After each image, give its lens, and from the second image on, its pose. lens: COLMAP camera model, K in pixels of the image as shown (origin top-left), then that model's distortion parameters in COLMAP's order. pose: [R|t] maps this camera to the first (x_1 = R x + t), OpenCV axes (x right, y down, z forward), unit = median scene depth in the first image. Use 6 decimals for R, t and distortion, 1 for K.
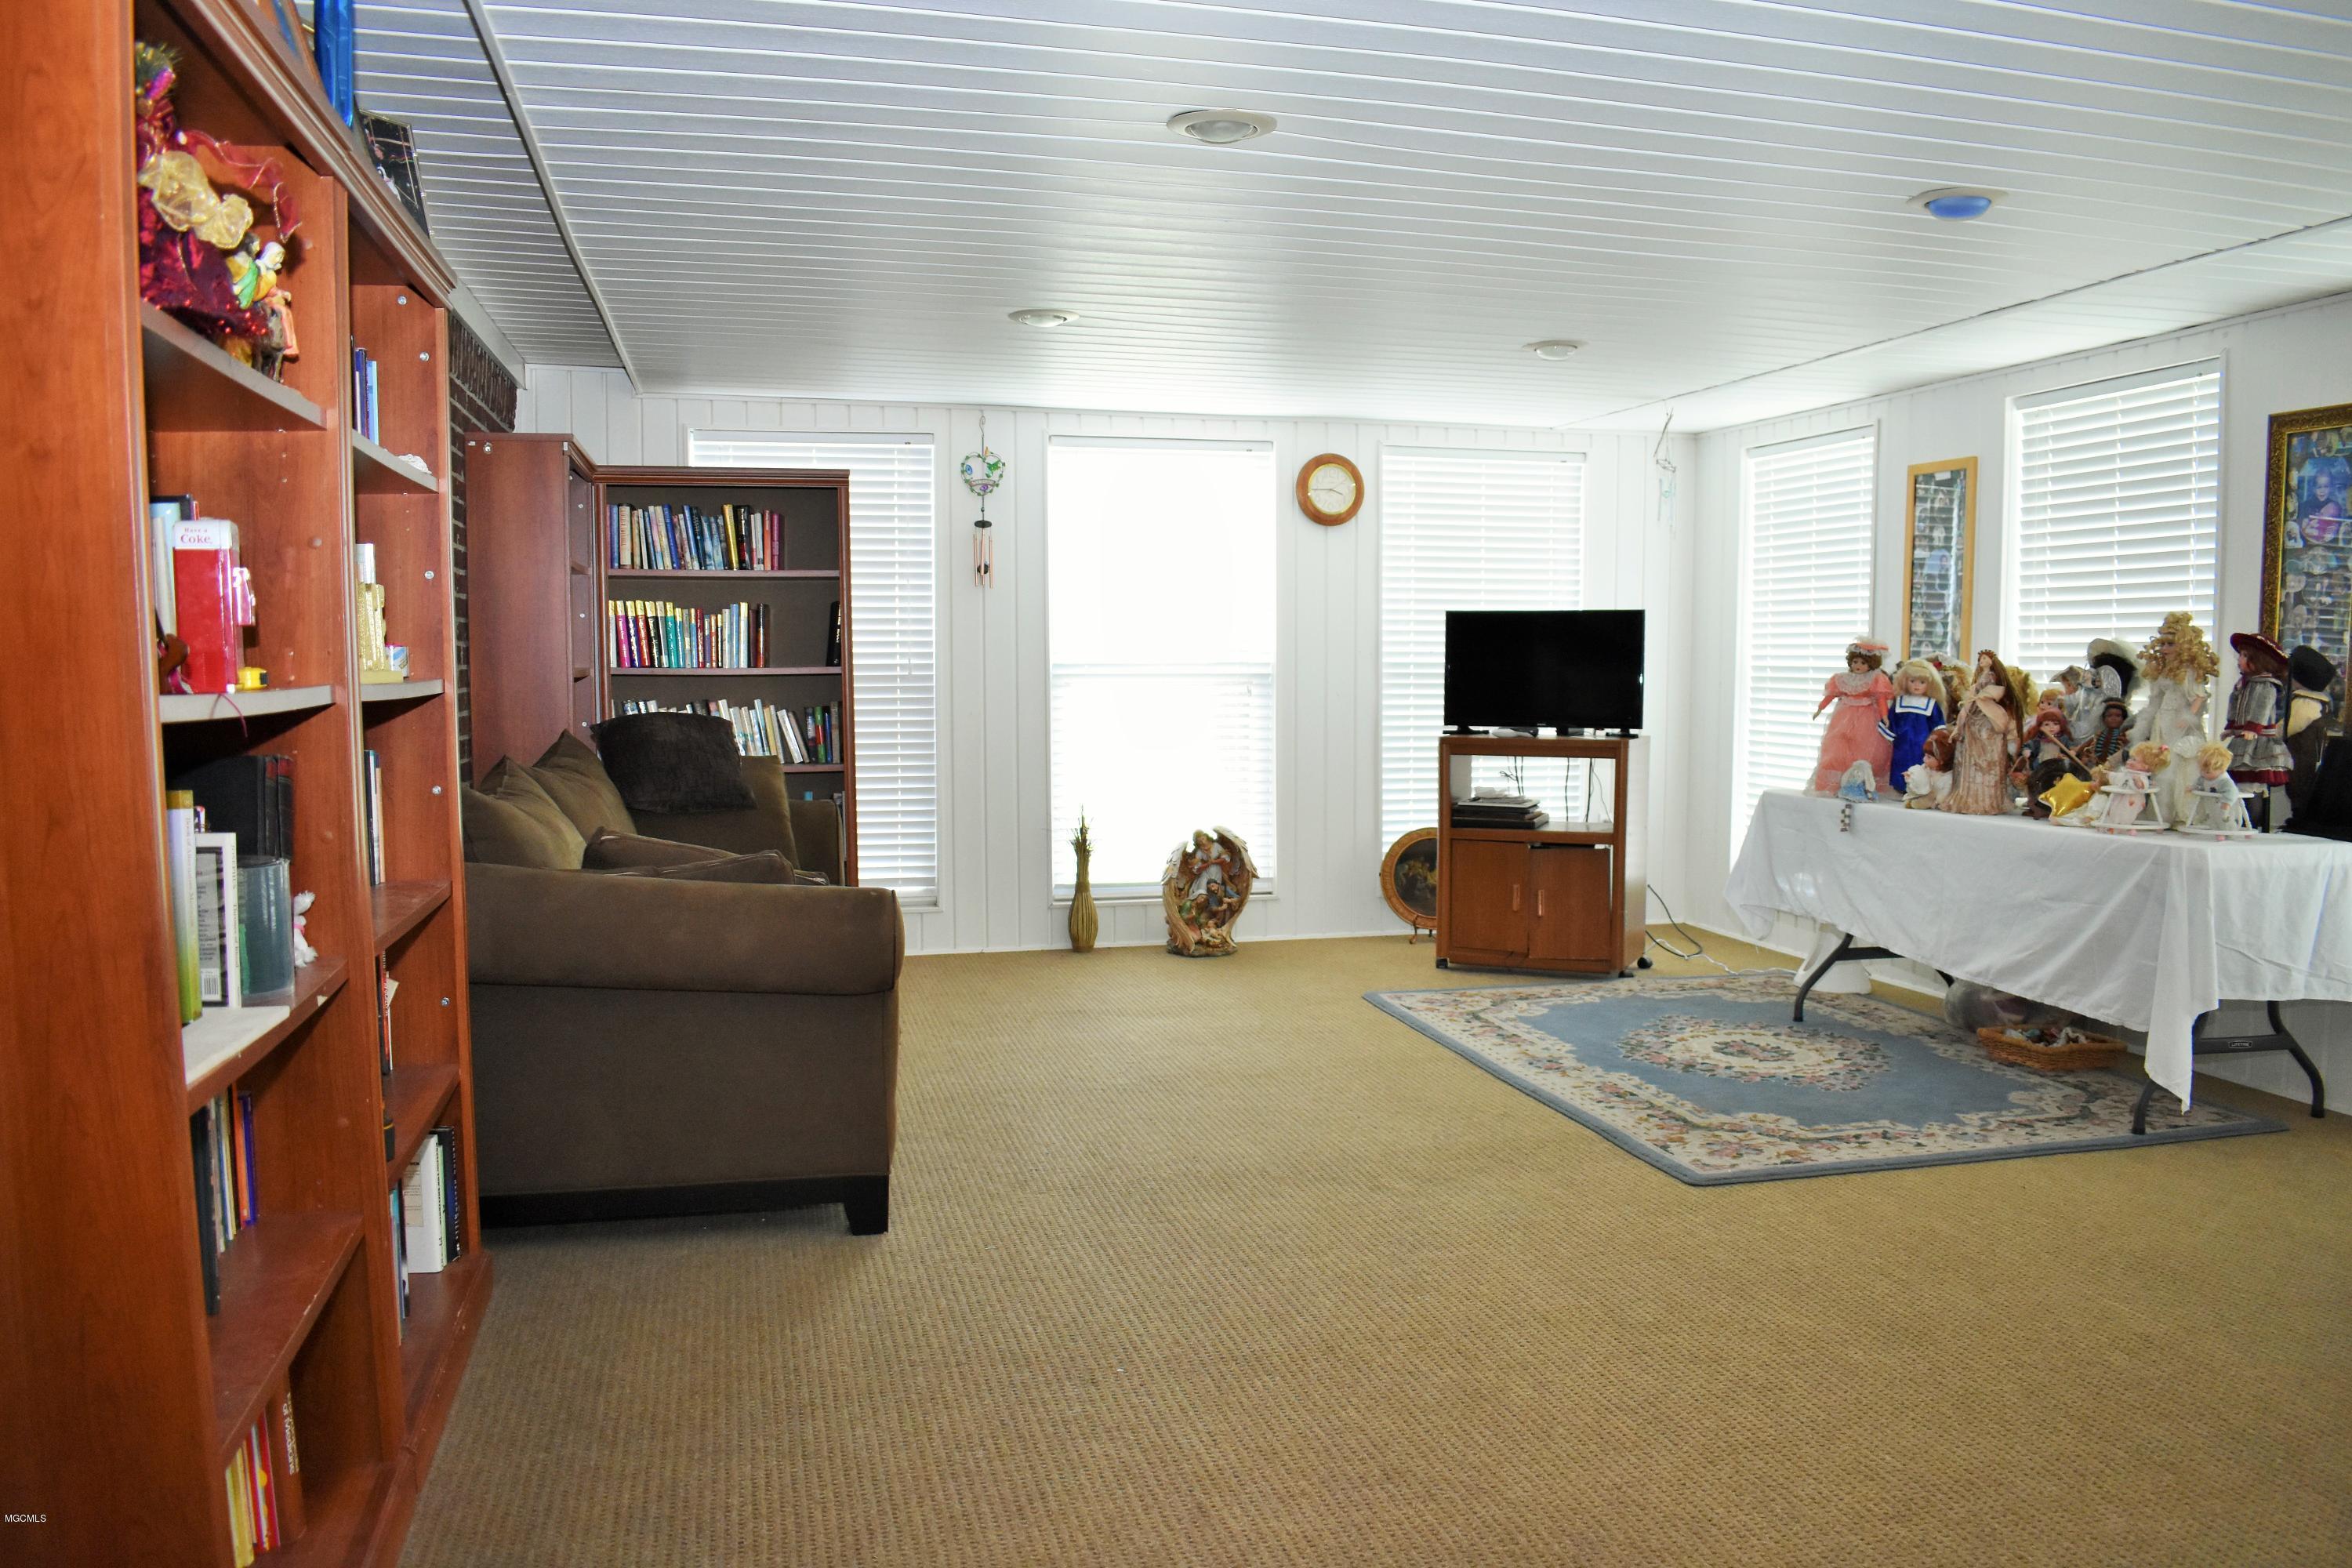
lens RADIAL K [[1868.6, 0, 1179.7], [0, 1868.6, 788.6], [0, 0, 1]] dist [-0.087954, 0.026656]
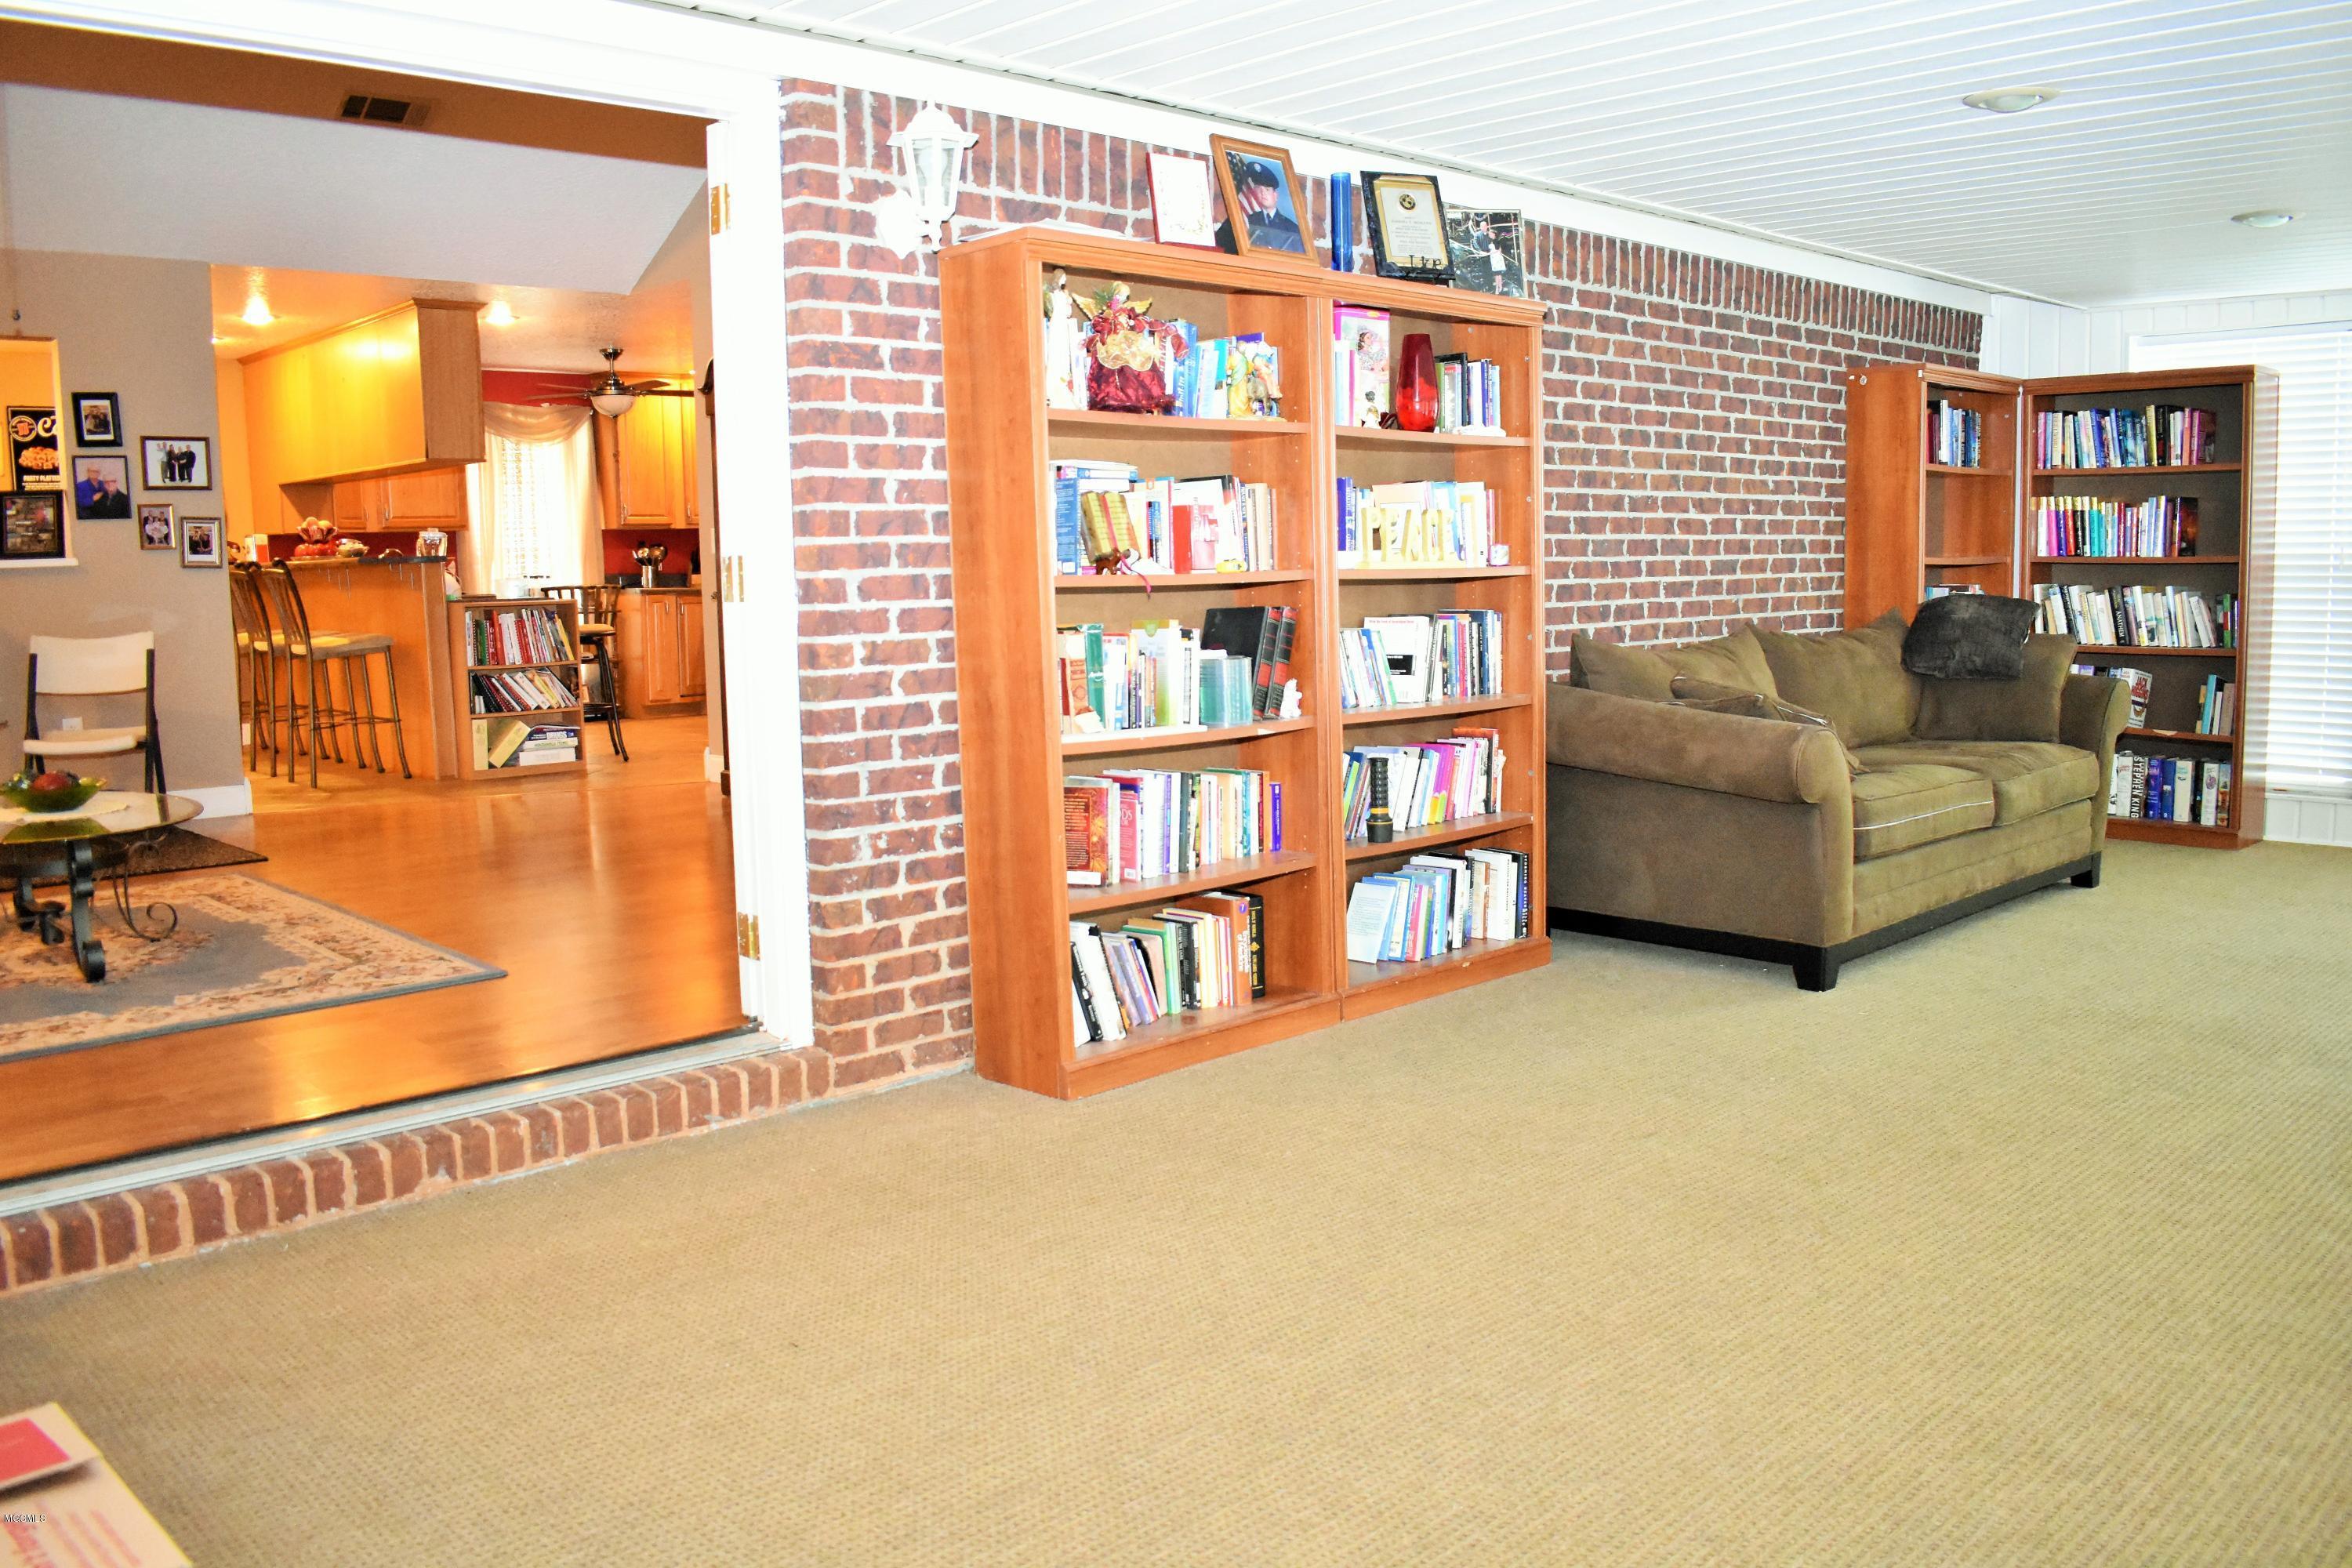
lens RADIAL K [[1868.6, 0, 1193.0], [0, 1868.6, 783.6], [0, 0, 1]] dist [-0.087954, 0.026656]
pose [[0.500801, 0.097793, -0.860020, 0.507220], [-0.046037, 0.995200, 0.086356, 0.000856], [0.864337, -0.003654, 0.502899, -0.023144]]
